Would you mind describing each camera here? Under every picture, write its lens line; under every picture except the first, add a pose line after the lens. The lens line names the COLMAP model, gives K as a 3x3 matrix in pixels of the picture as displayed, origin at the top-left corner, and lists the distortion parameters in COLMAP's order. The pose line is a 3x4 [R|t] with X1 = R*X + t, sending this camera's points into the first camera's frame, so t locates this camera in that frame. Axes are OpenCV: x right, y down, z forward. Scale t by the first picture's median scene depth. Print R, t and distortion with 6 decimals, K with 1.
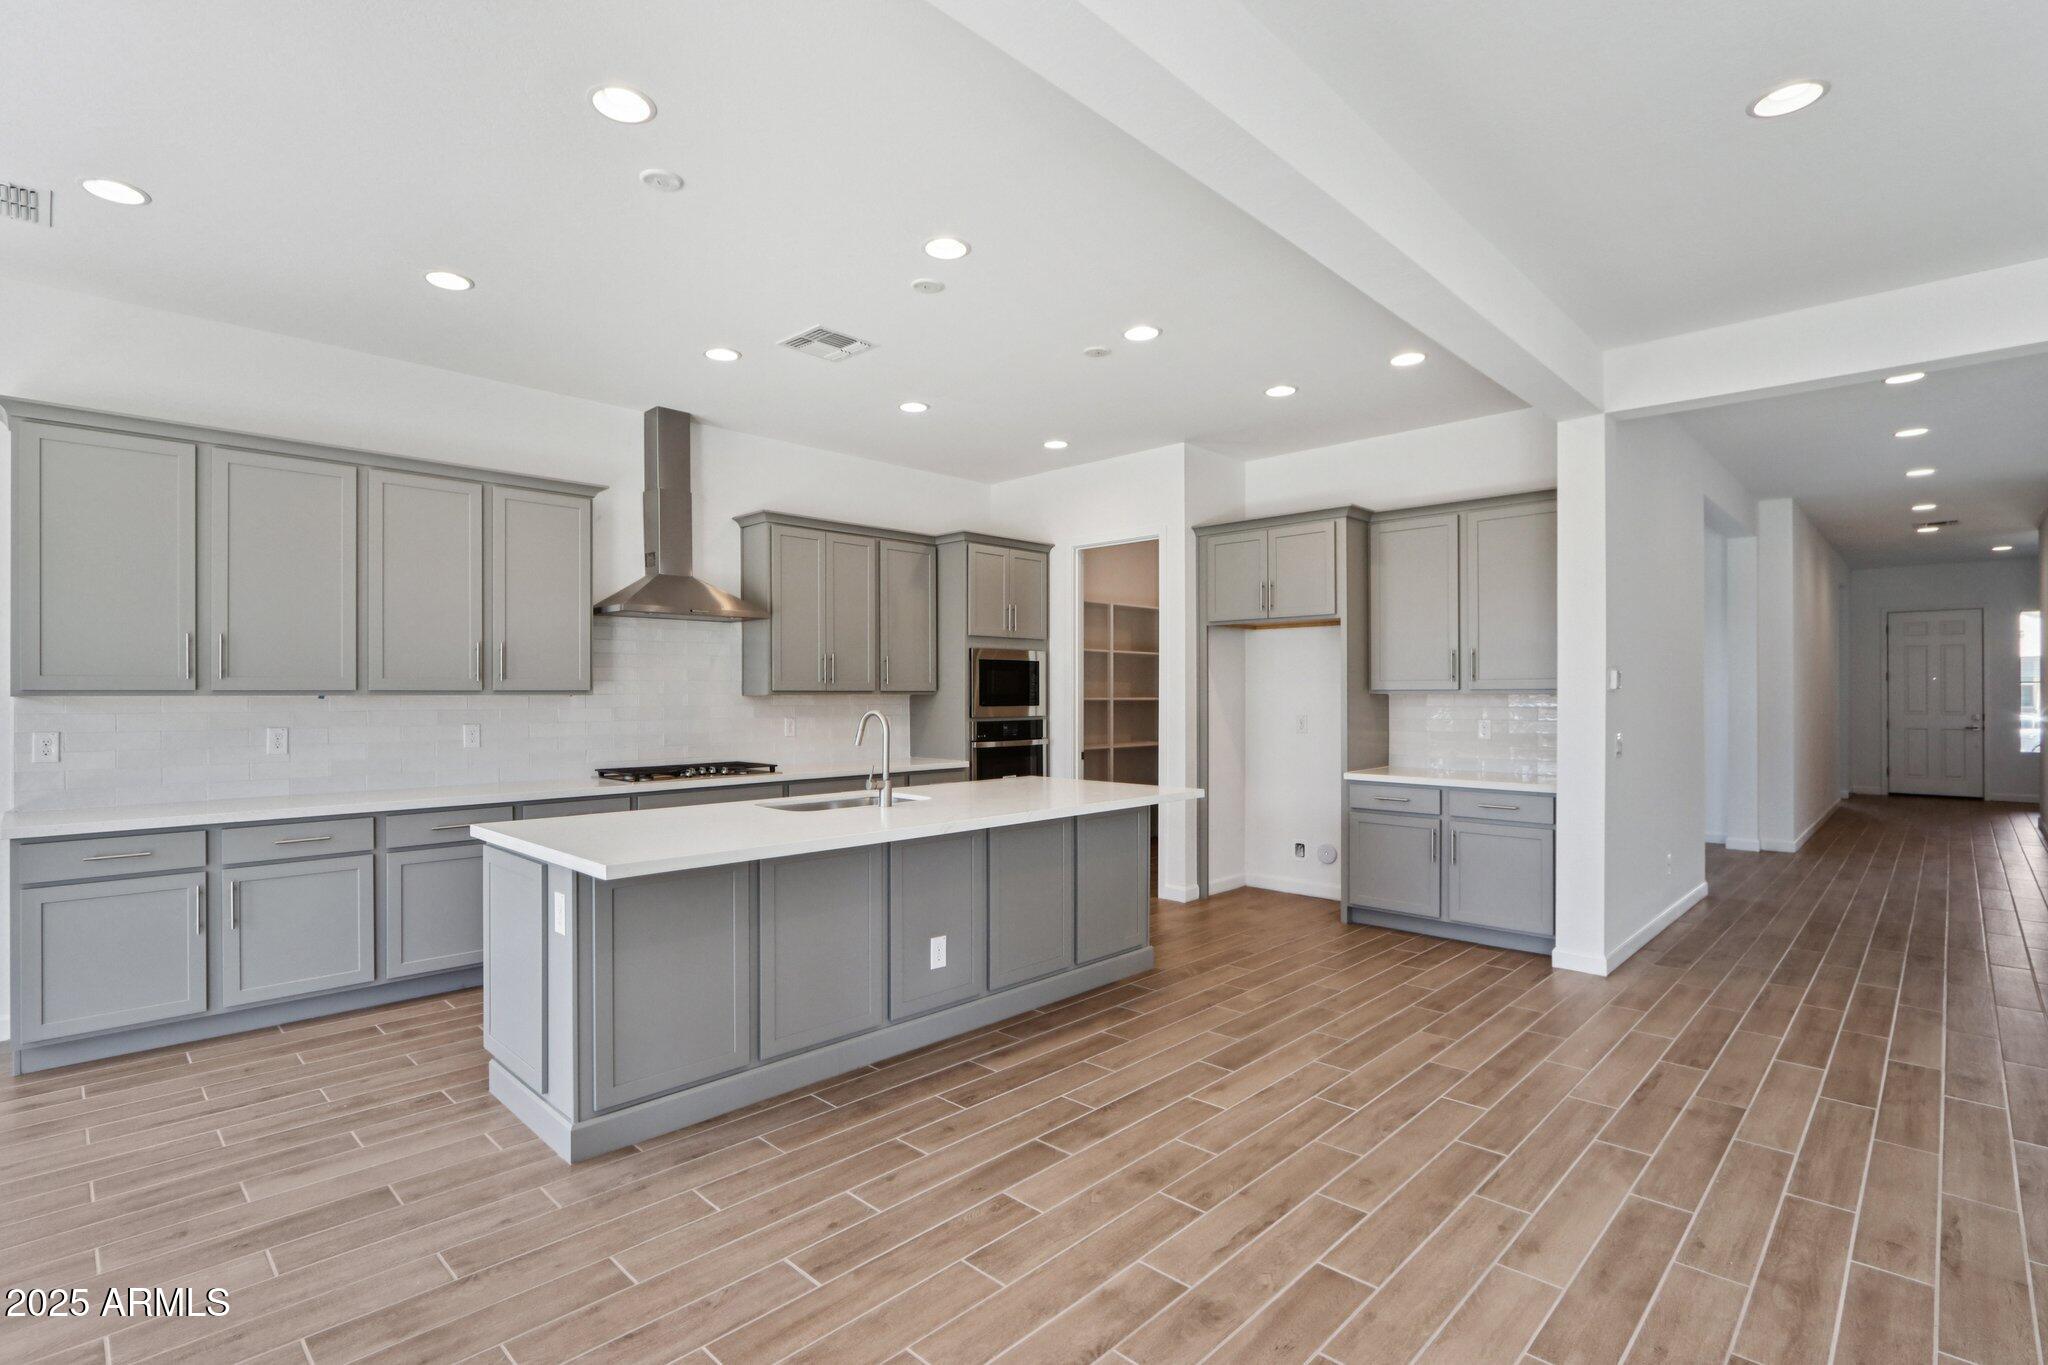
lens RADIAL K [[966.2, 0, 1007.8], [0, 966.2, 688.5], [0, 0, 1]] dist [-0.008323, 0.000486]
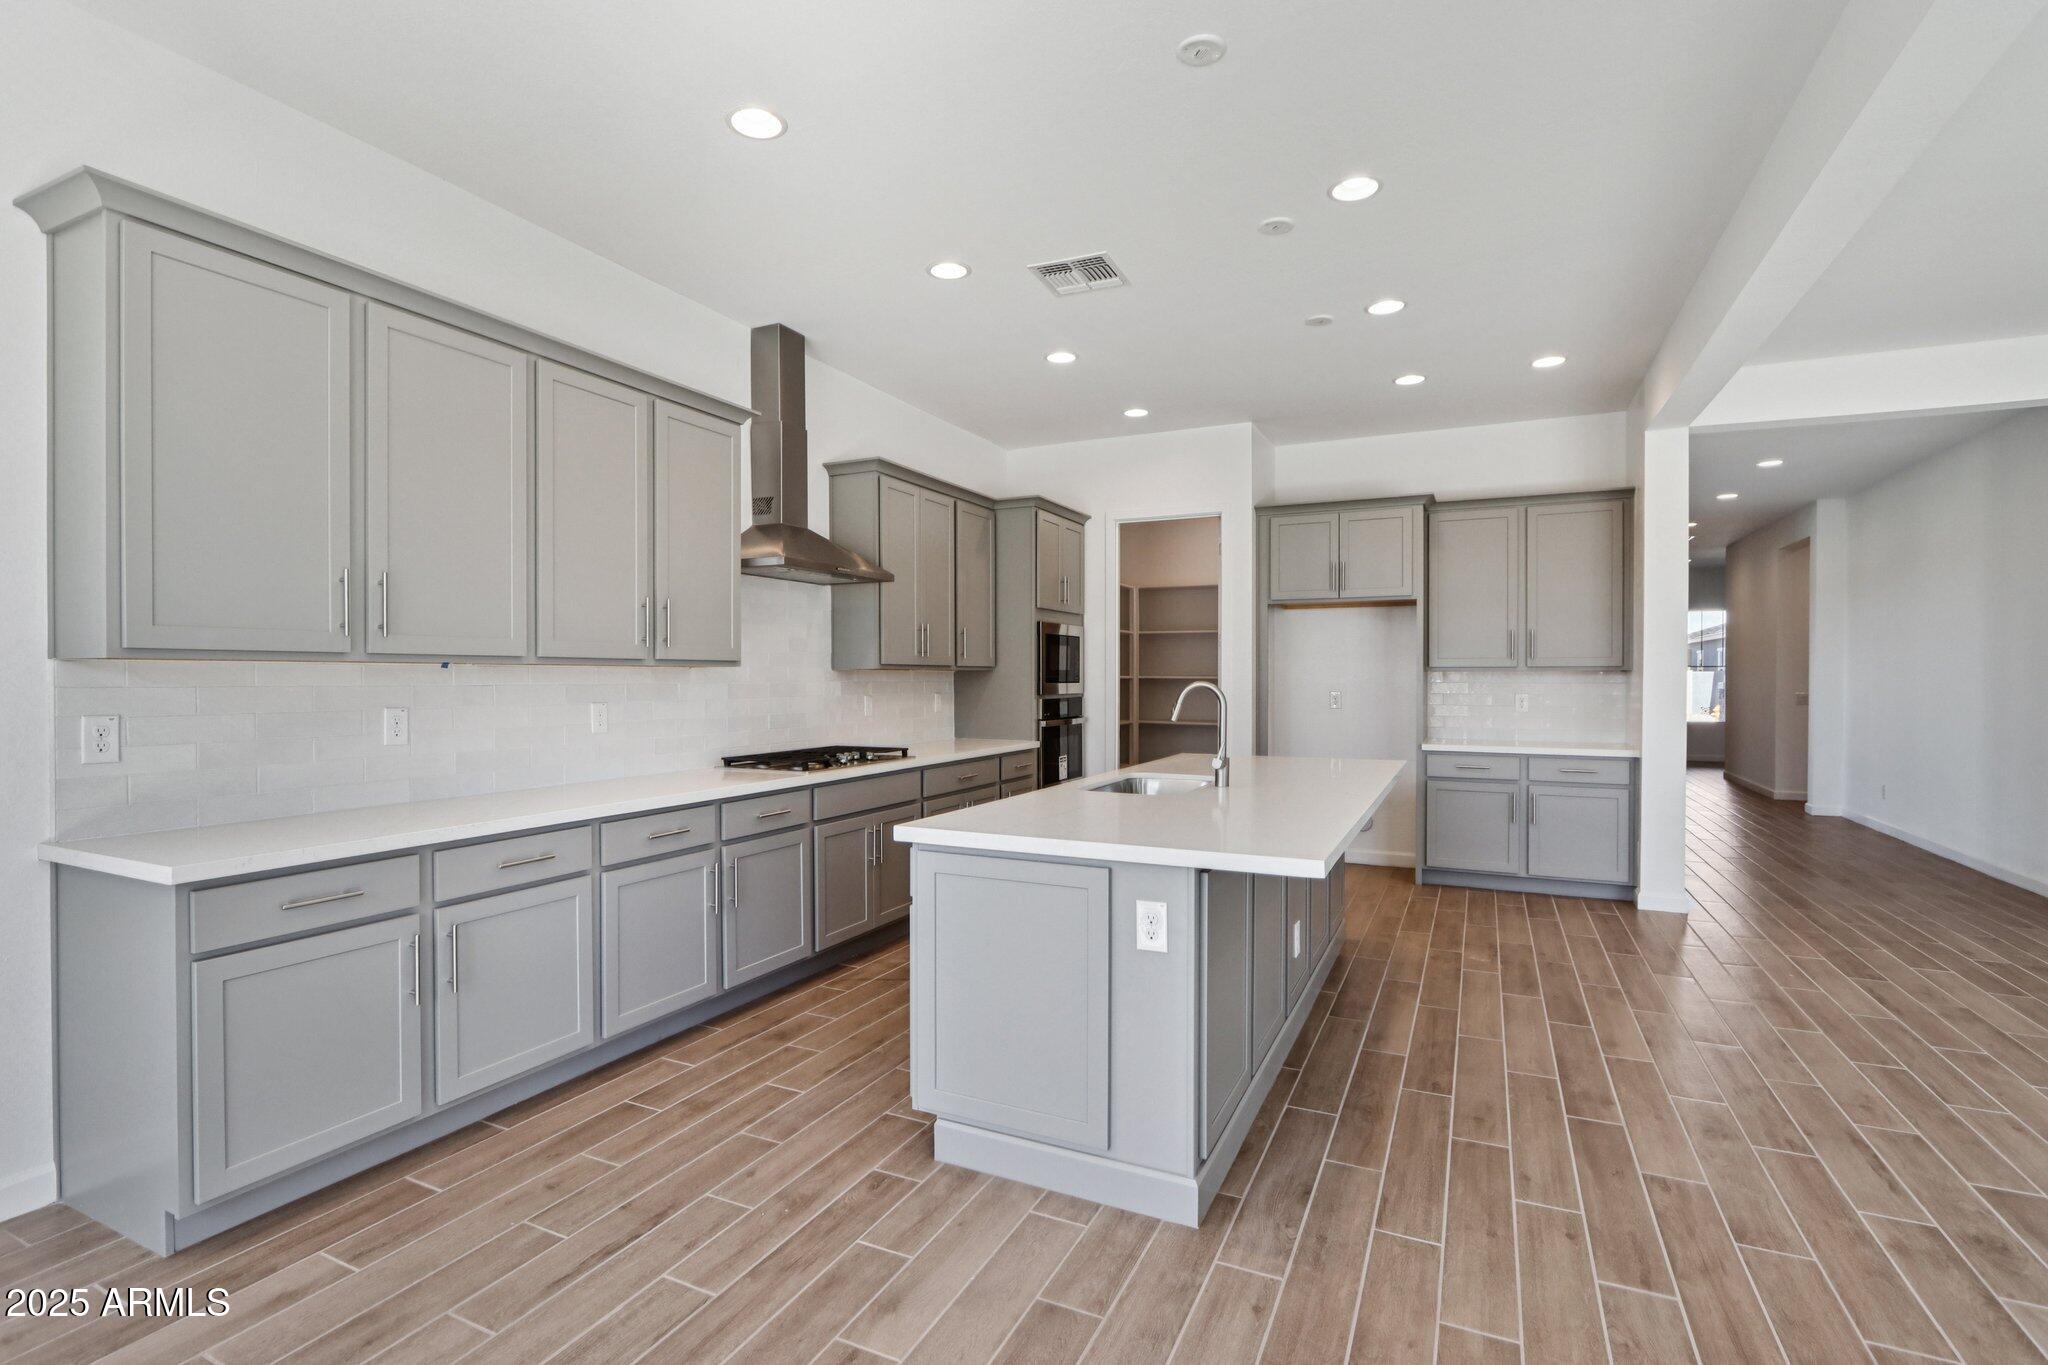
lens RADIAL K [[966.2, 0, 1019.6], [0, 966.2, 683.6], [0, 0, 1]] dist [-0.008323, 0.000486]
pose [[0.946269, 0.000416, 0.323380, -0.527905], [-0.004661, 0.999913, 0.012353, 0.011300], [-0.323347, -0.013197, 0.946189, 0.167322]]
